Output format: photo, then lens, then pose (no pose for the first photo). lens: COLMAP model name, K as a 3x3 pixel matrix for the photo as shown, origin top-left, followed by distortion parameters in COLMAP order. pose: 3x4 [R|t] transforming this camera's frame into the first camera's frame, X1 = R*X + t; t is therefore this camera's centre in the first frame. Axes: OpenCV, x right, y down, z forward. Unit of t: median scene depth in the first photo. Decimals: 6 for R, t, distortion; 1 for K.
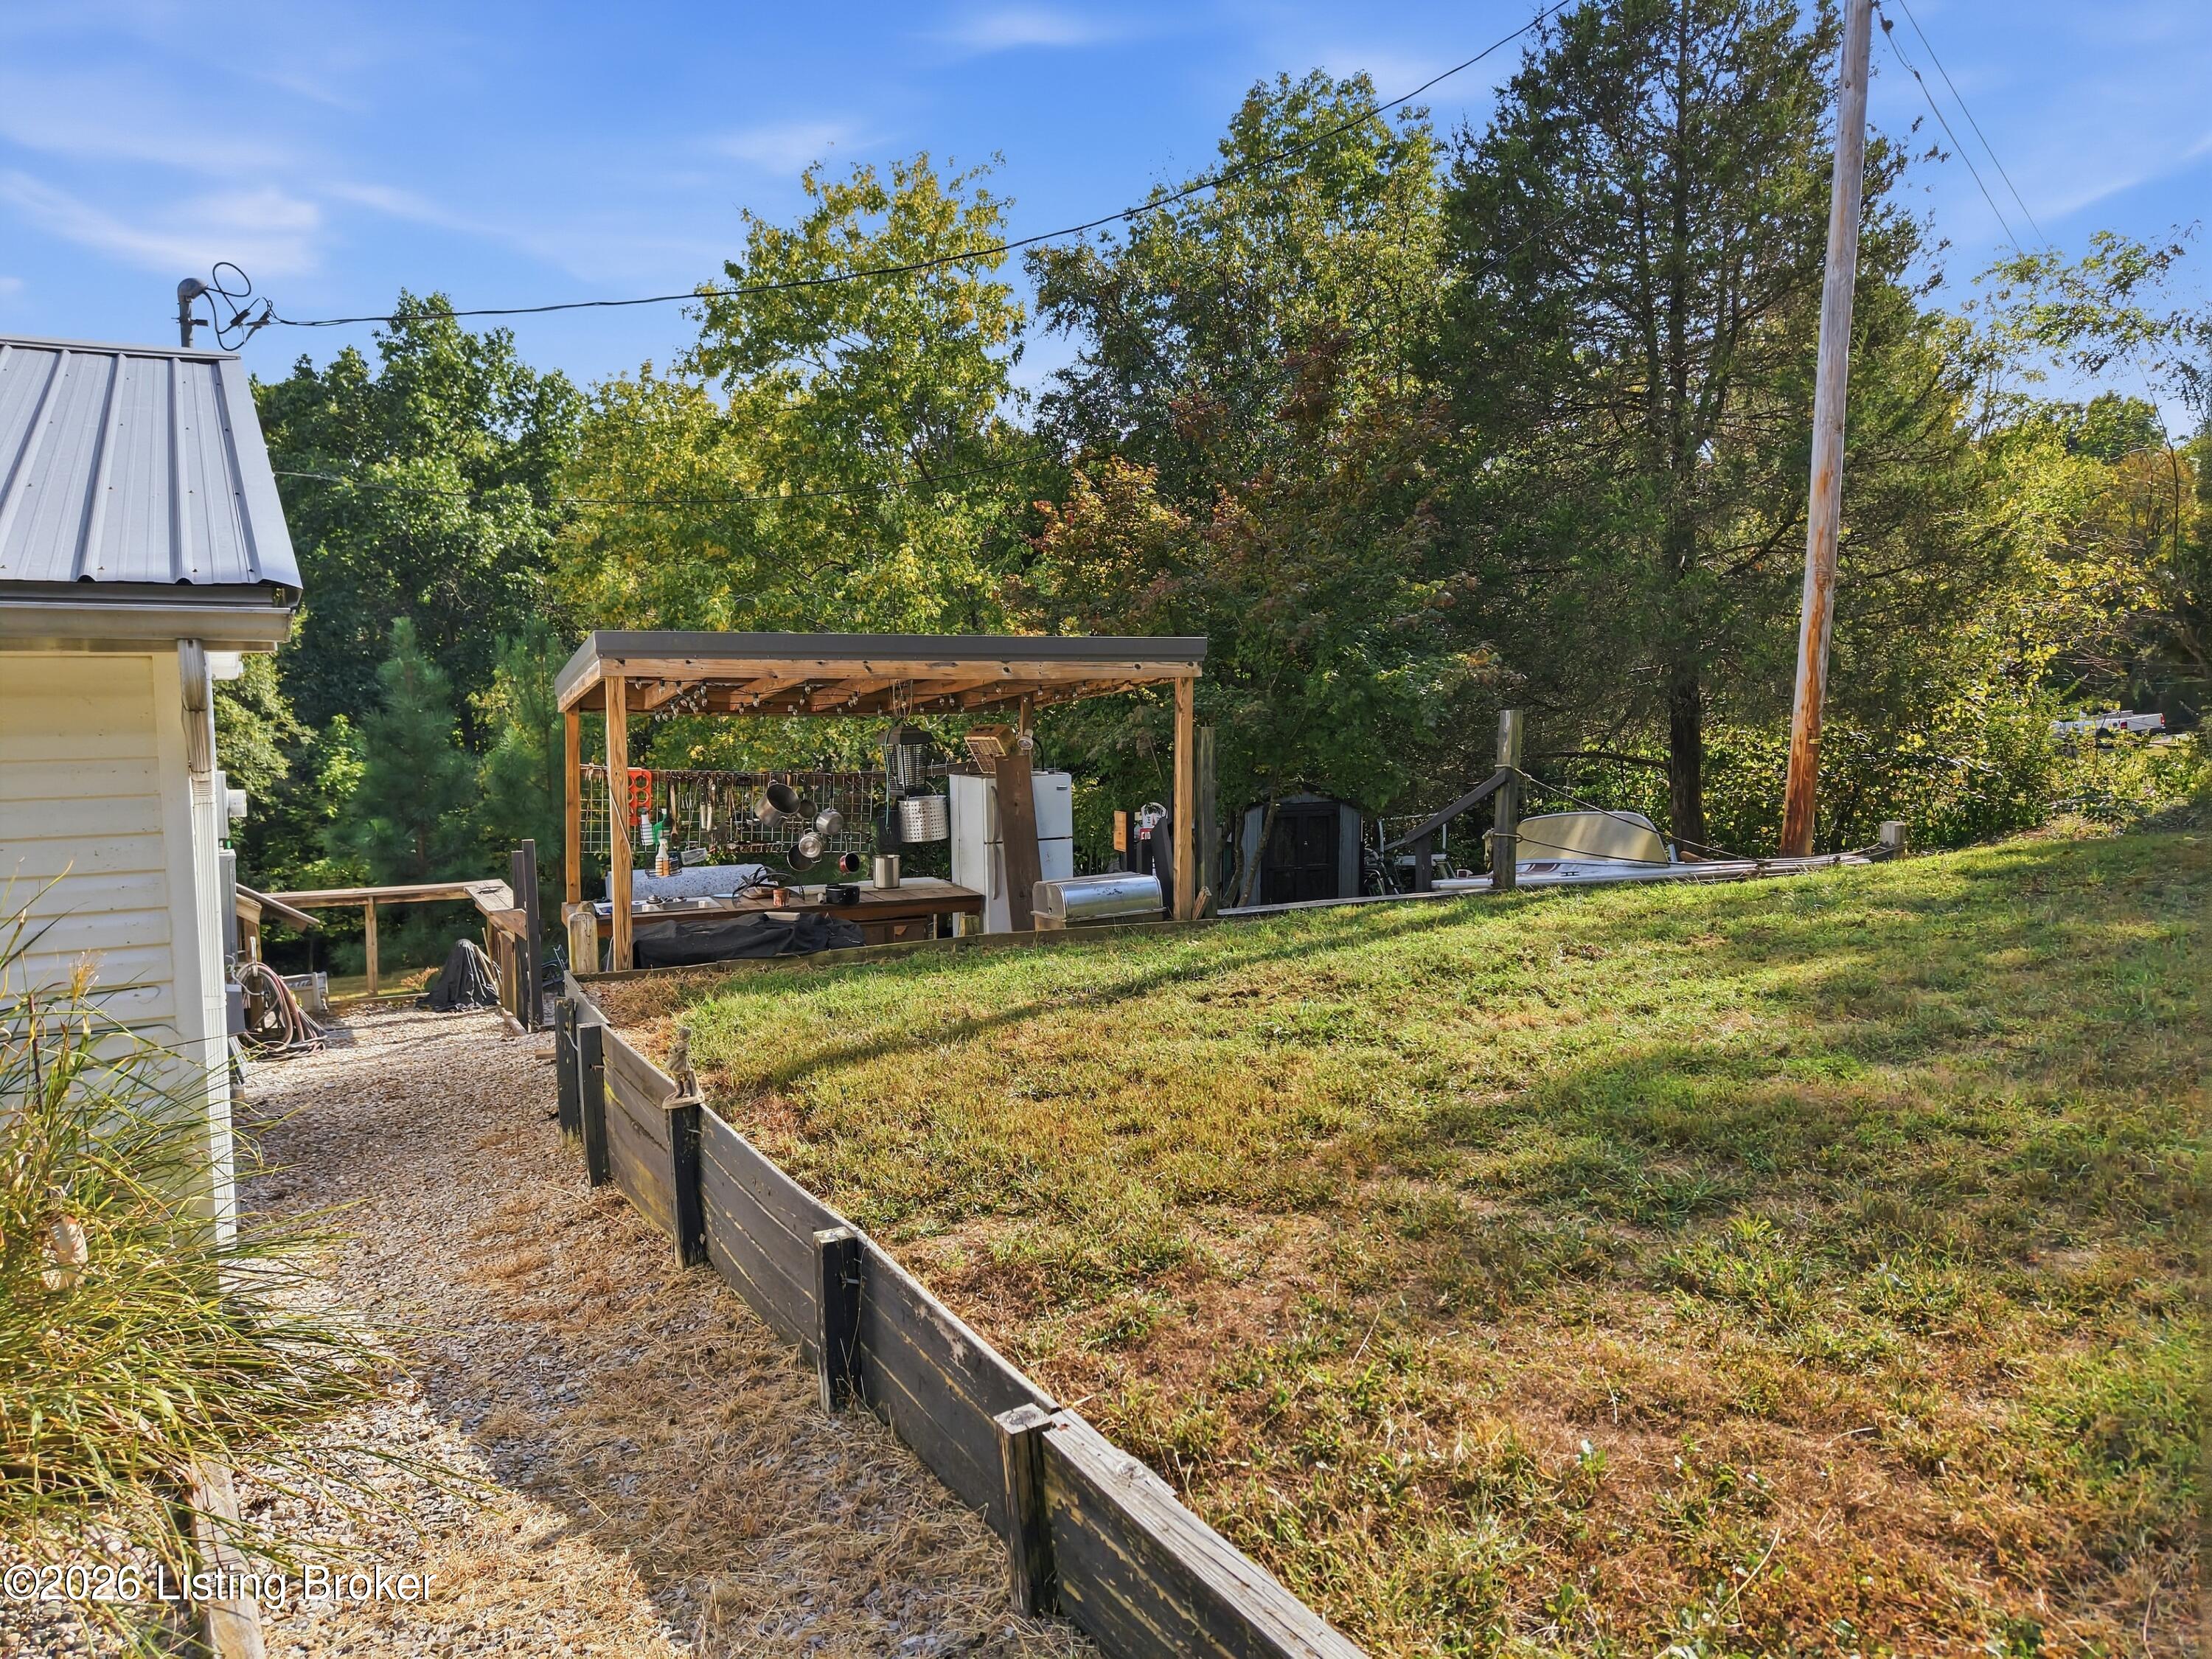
lens RADIAL K [[1478.6, 0, 1103.2], [0, 1478.6, 827.0], [0, 0, 1]] dist [0.029561, -0.029158]
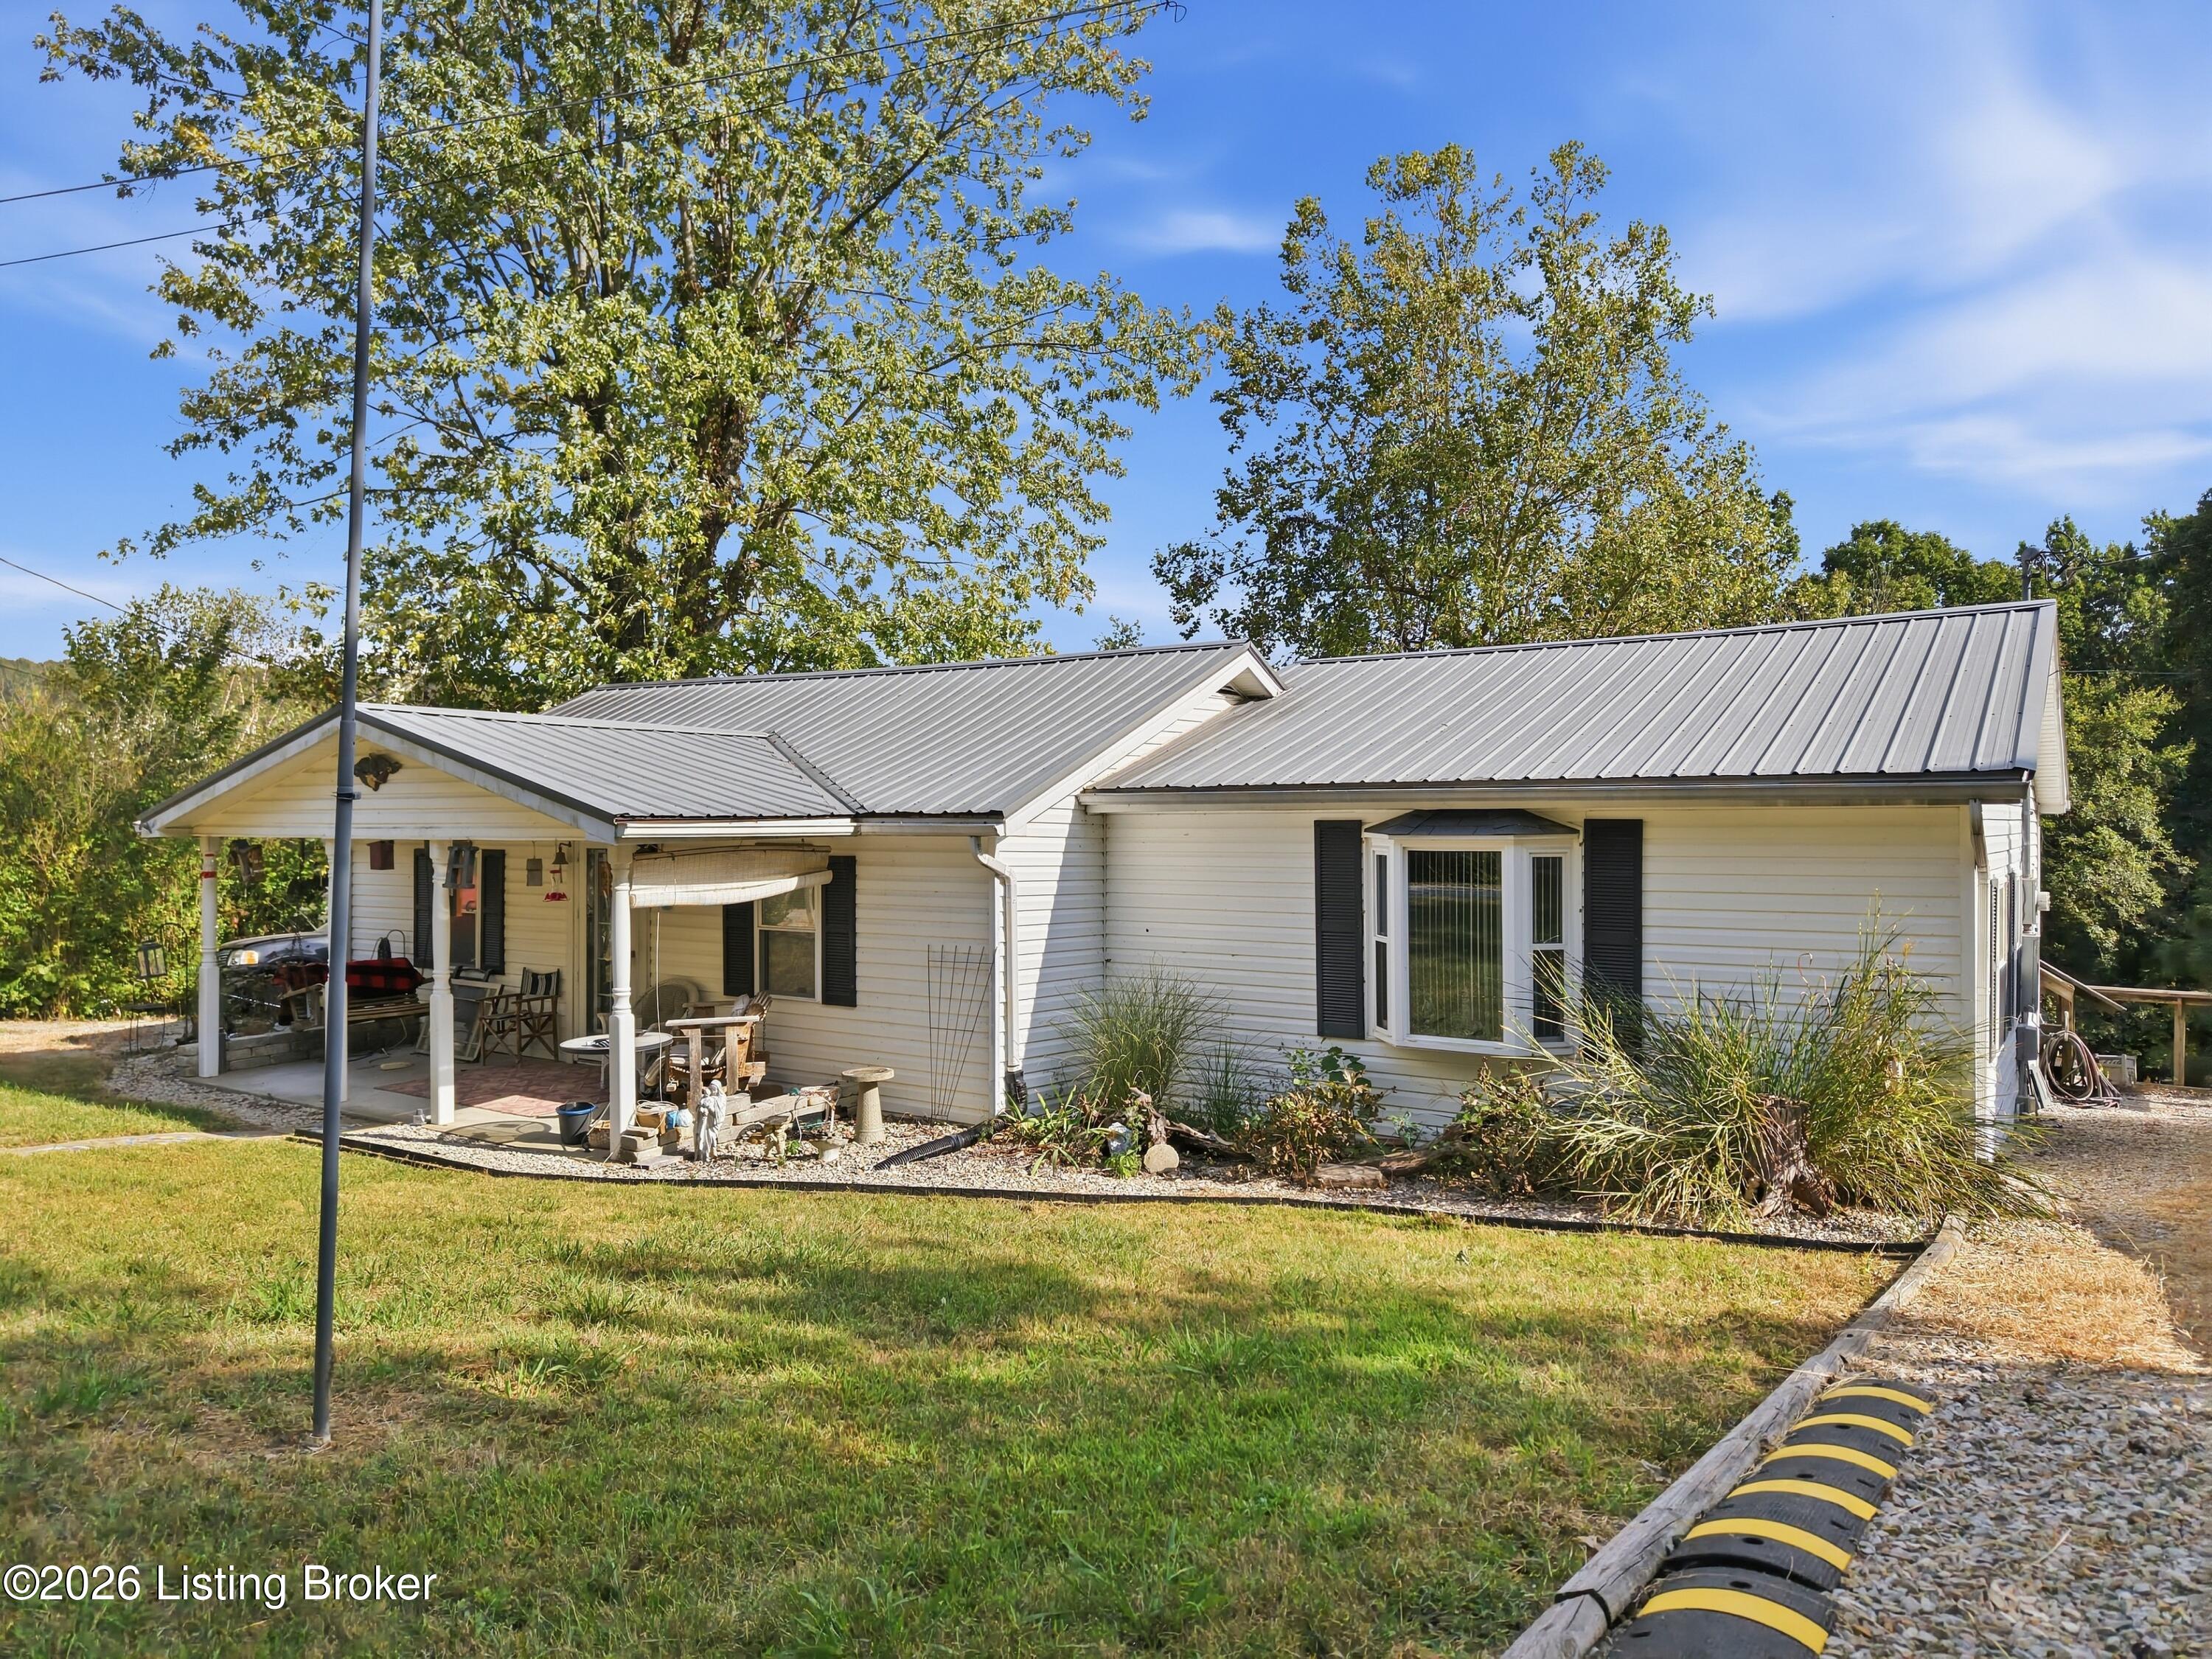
lens RADIAL K [[1475.3, 0, 1096.7], [0, 1475.3, 794.9], [0, 0, 1]] dist [0.077404, -0.078172]
pose [[0.422491, -0.007579, -0.906335, 0.077446], [-0.089988, 0.994674, -0.050266, 0.008336], [0.901889, 0.102797, 0.419559, -0.098678]]
